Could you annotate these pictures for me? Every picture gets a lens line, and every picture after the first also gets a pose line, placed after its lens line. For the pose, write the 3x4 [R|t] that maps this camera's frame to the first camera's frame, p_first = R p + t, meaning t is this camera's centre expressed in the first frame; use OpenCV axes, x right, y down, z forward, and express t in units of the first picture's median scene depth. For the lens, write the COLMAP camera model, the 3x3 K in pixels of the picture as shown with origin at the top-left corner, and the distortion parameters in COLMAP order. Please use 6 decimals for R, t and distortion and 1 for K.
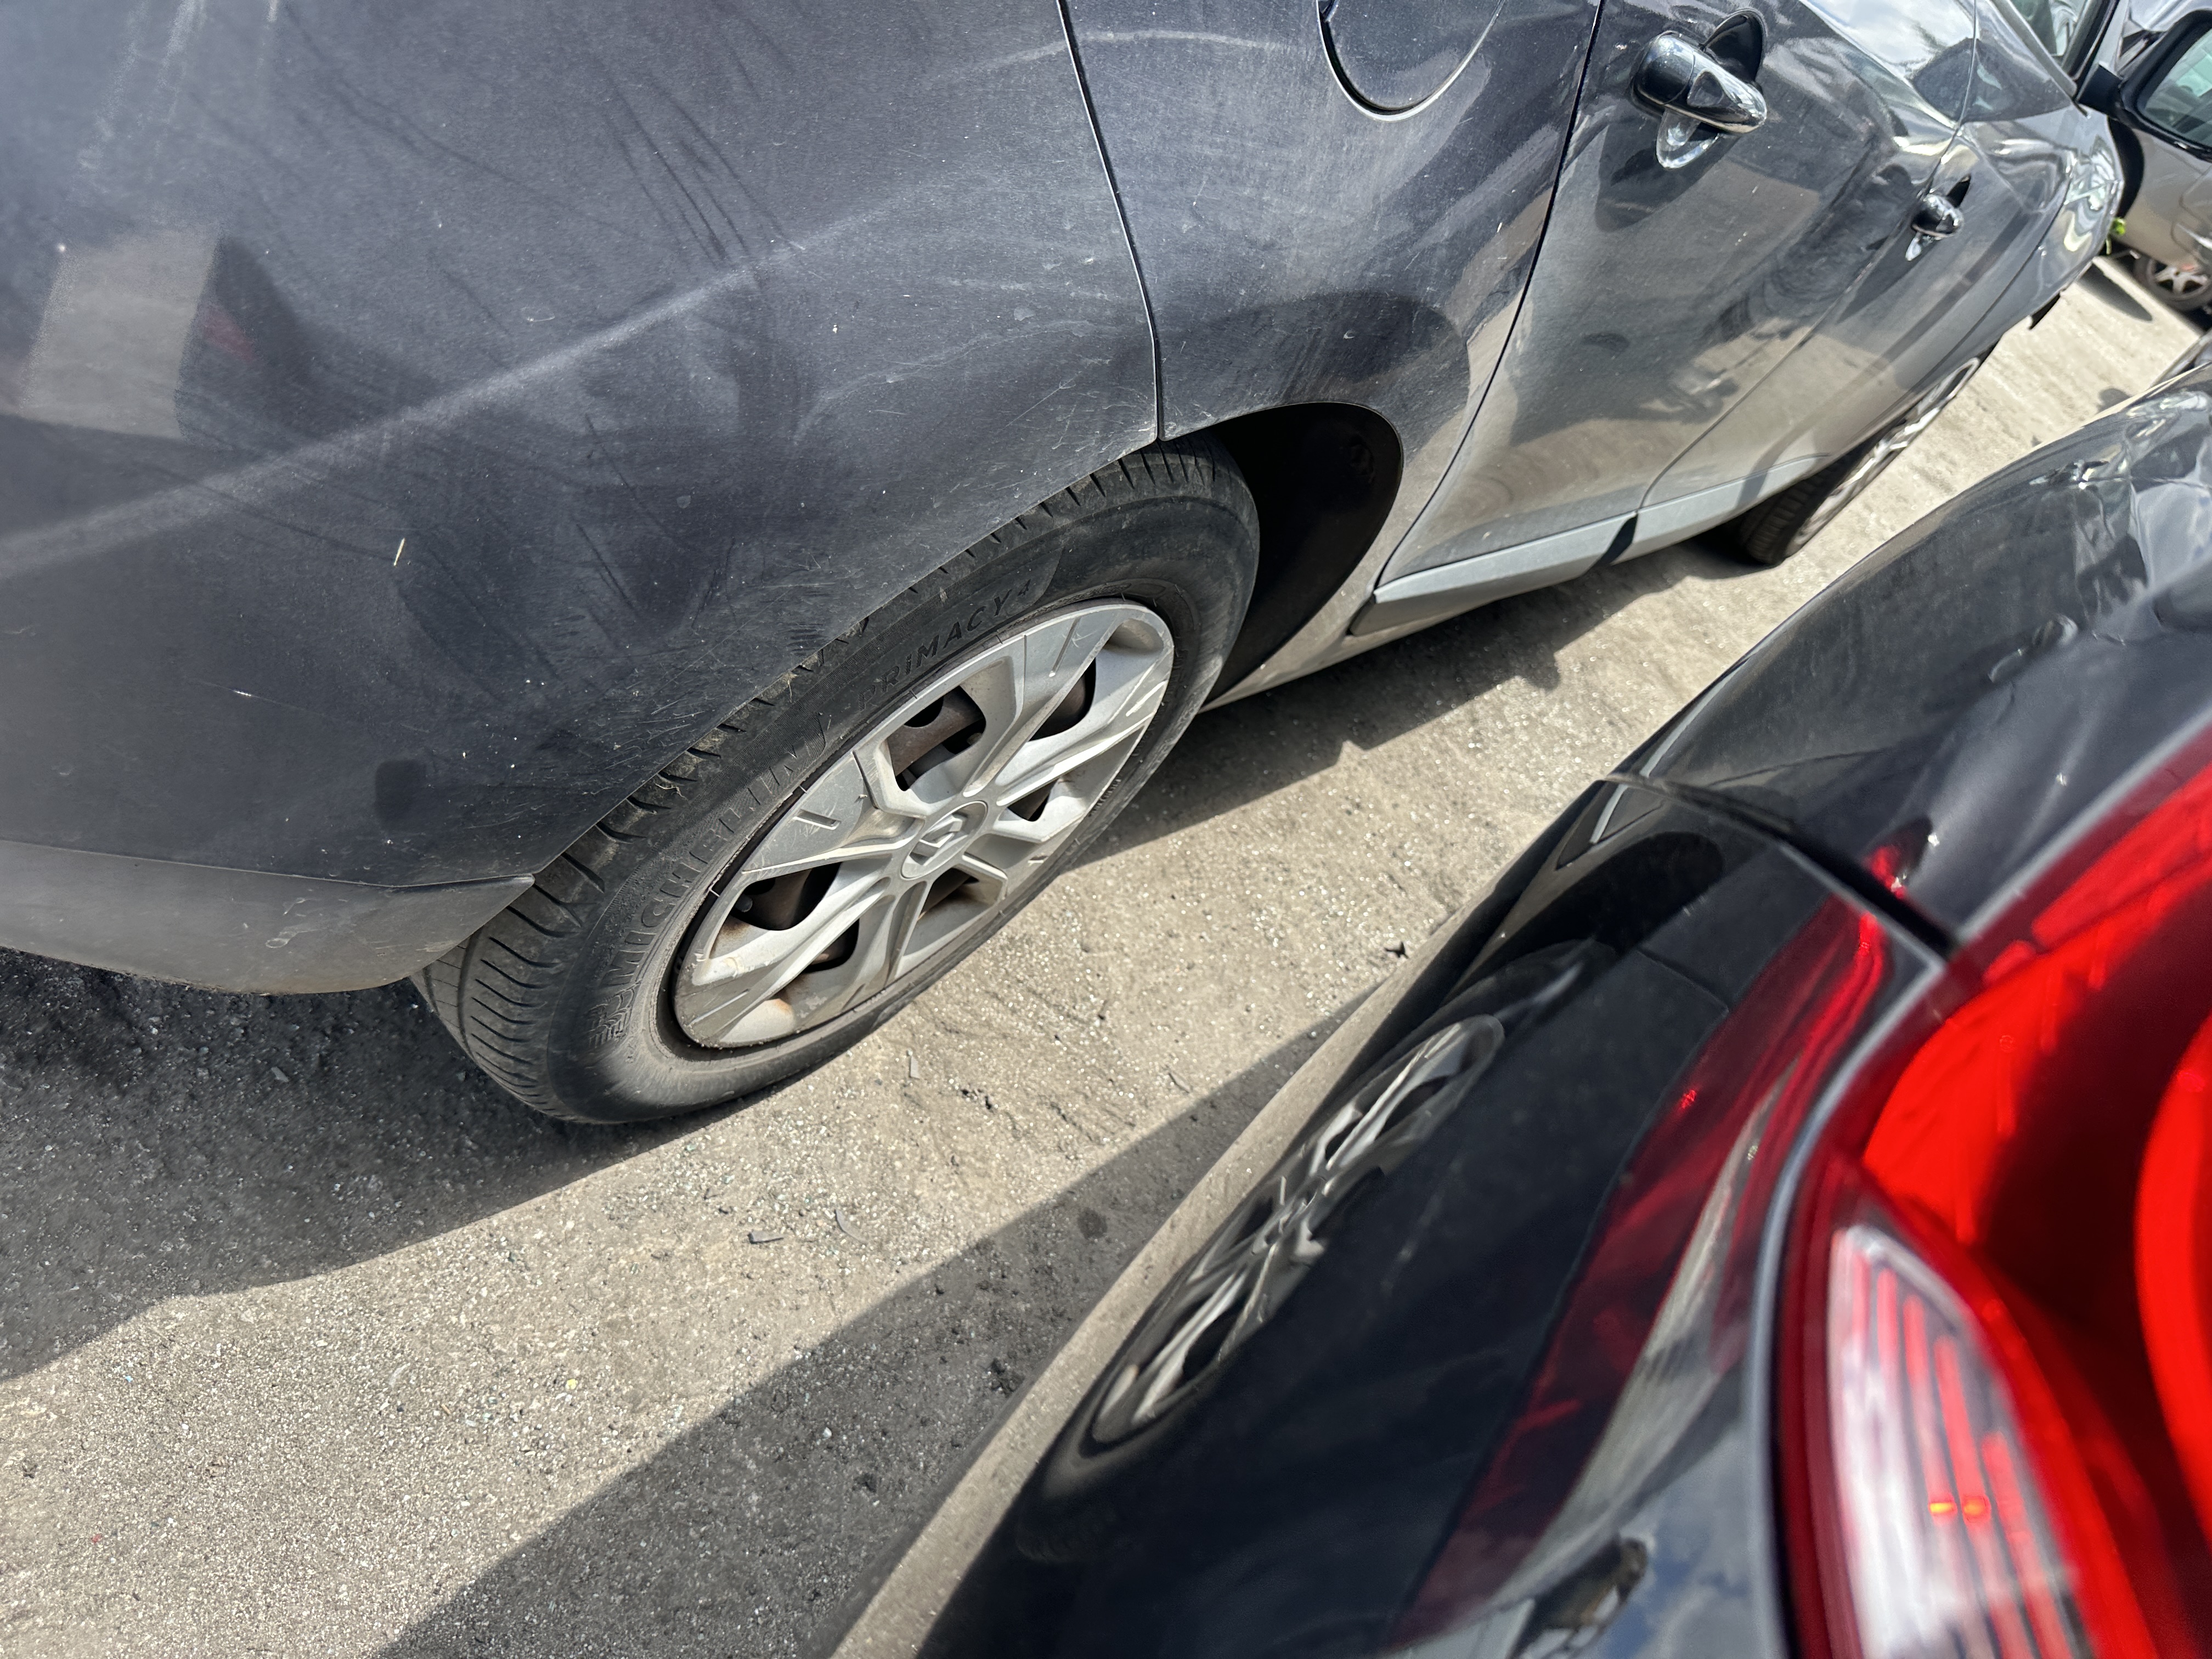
lens RADIAL K [[1592.1, 0, 1092.7], [0, 1592.1, 818.4], [0, 0, 1]] dist [0.070354, -0.099274]
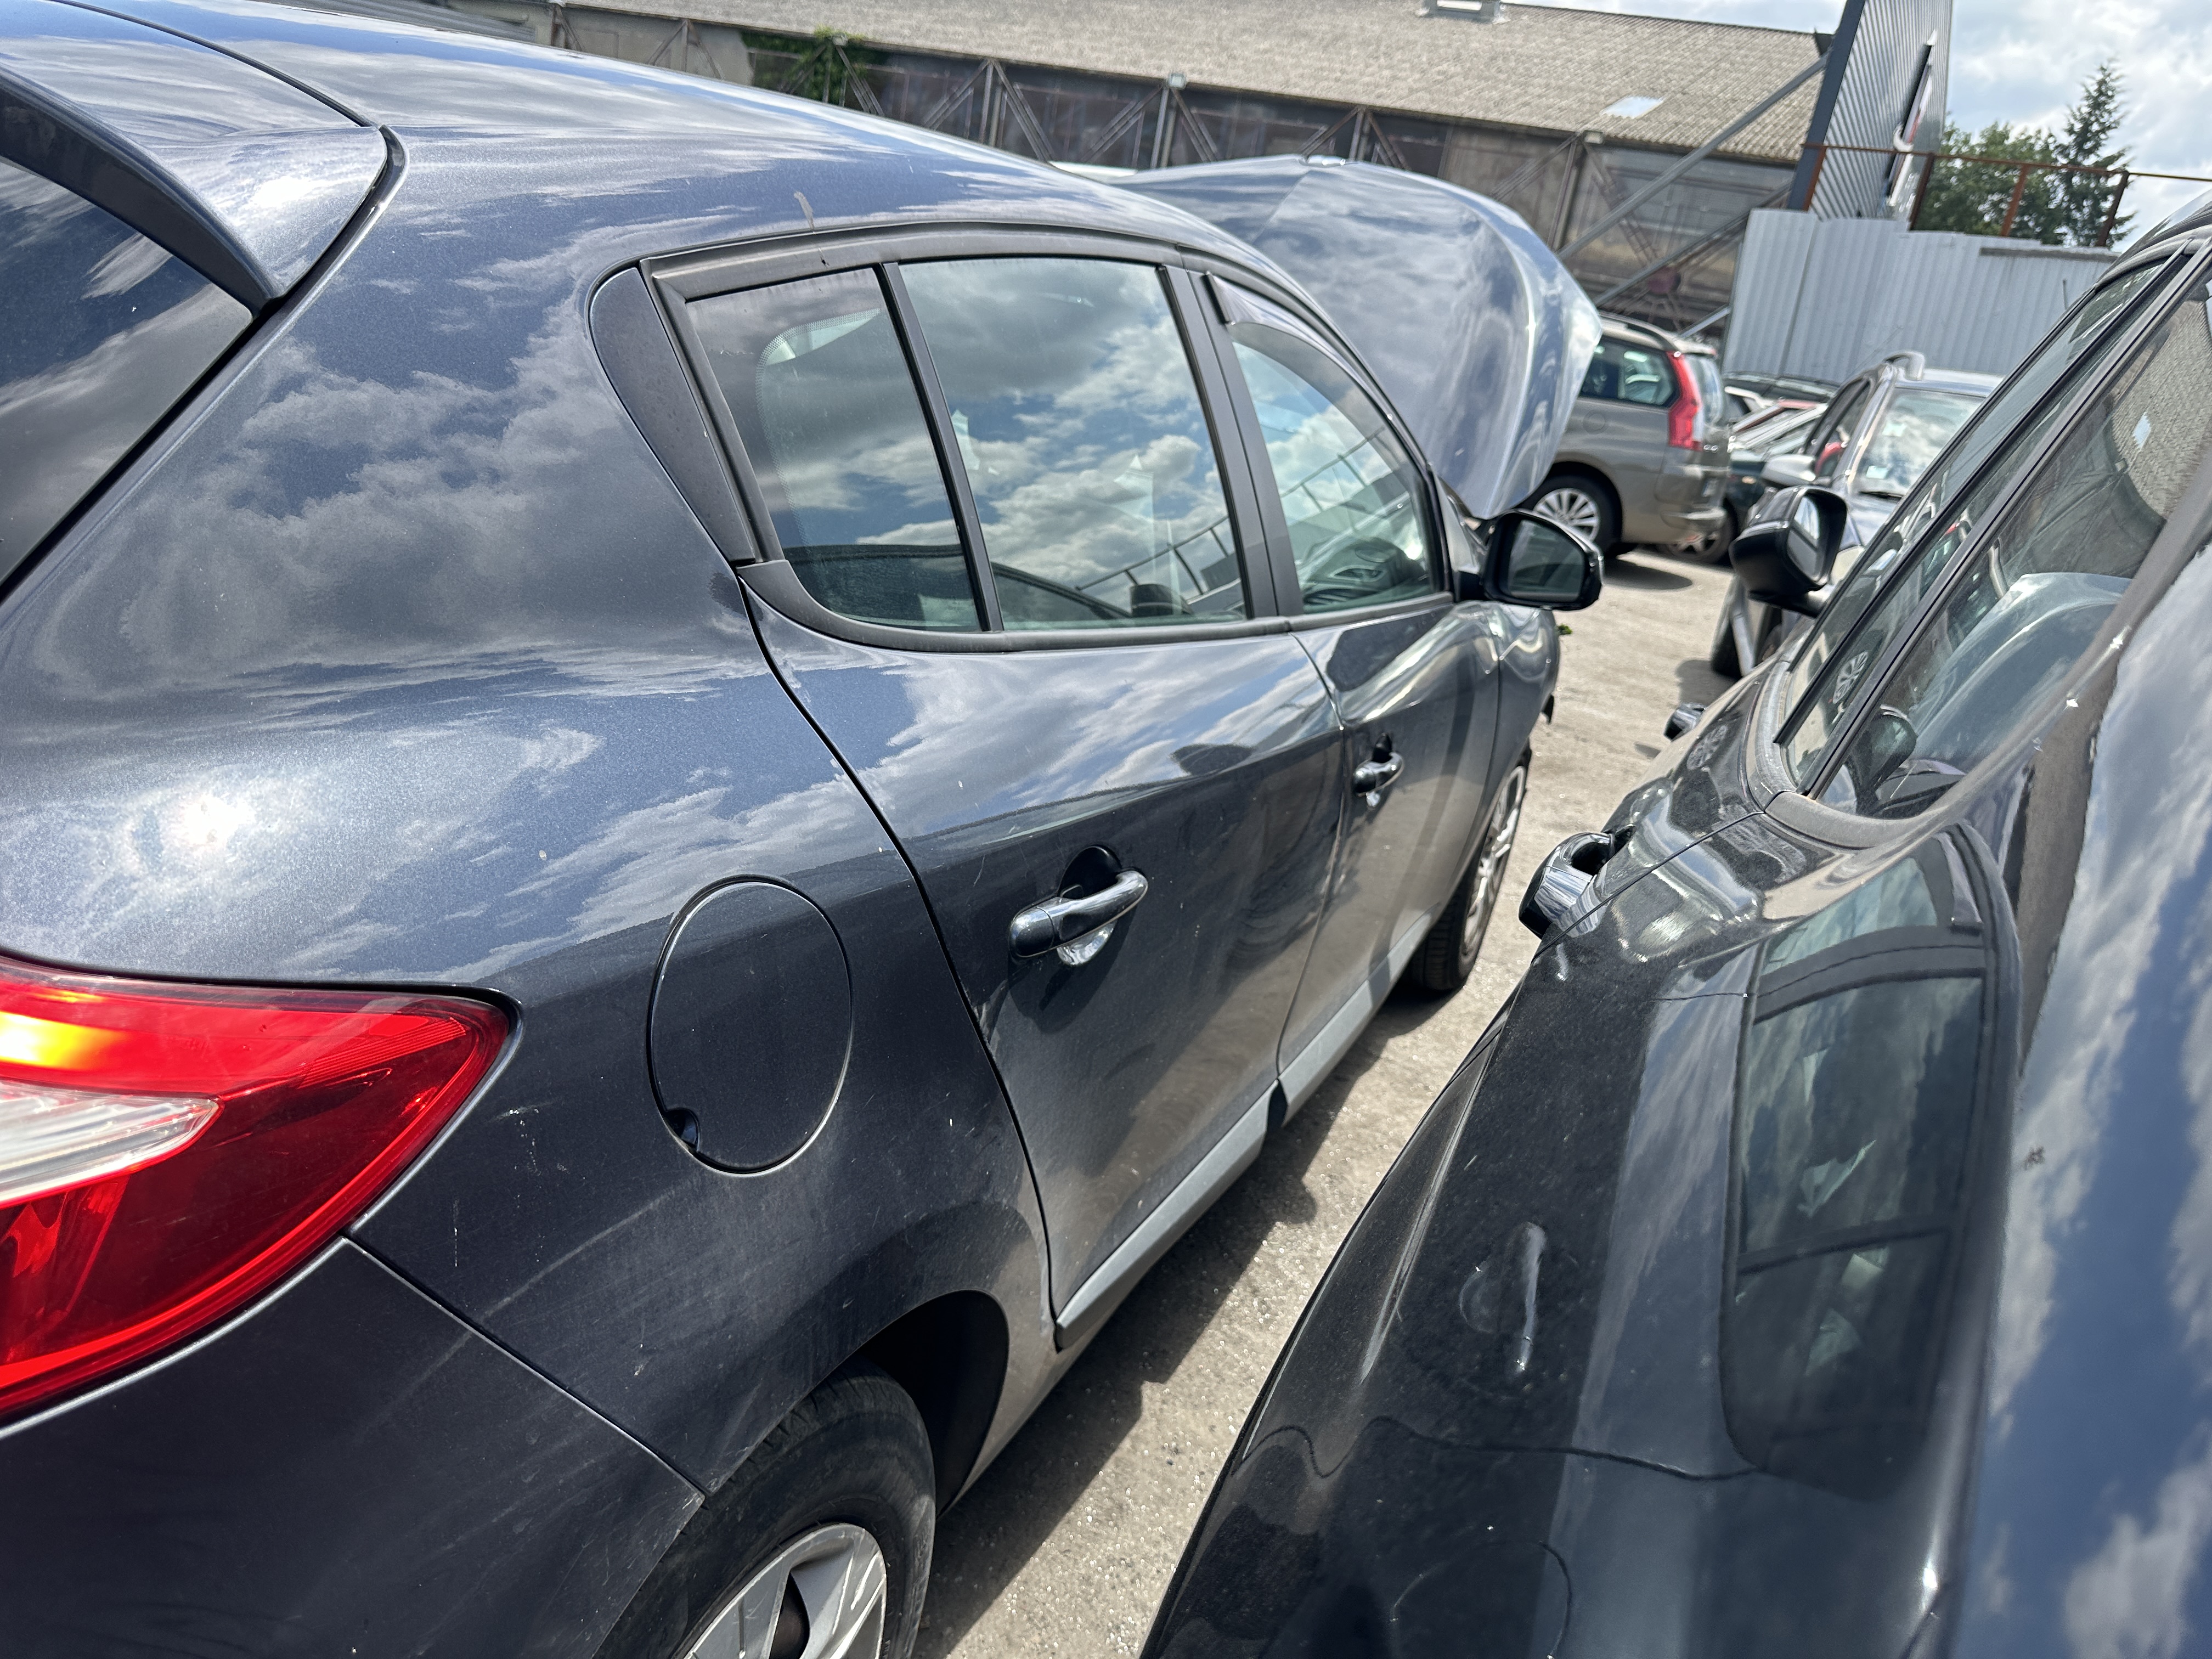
lens RADIAL K [[1592.1, 0, 1092.7], [0, 1592.1, 818.4], [0, 0, 1]] dist [0.070354, -0.099274]
pose [[0.903518, -0.388392, 0.181128, 0.089943], [0.427006, 0.851753, -0.303616, -0.061802], [-0.036354, 0.351666, 0.935420, -0.081770]]
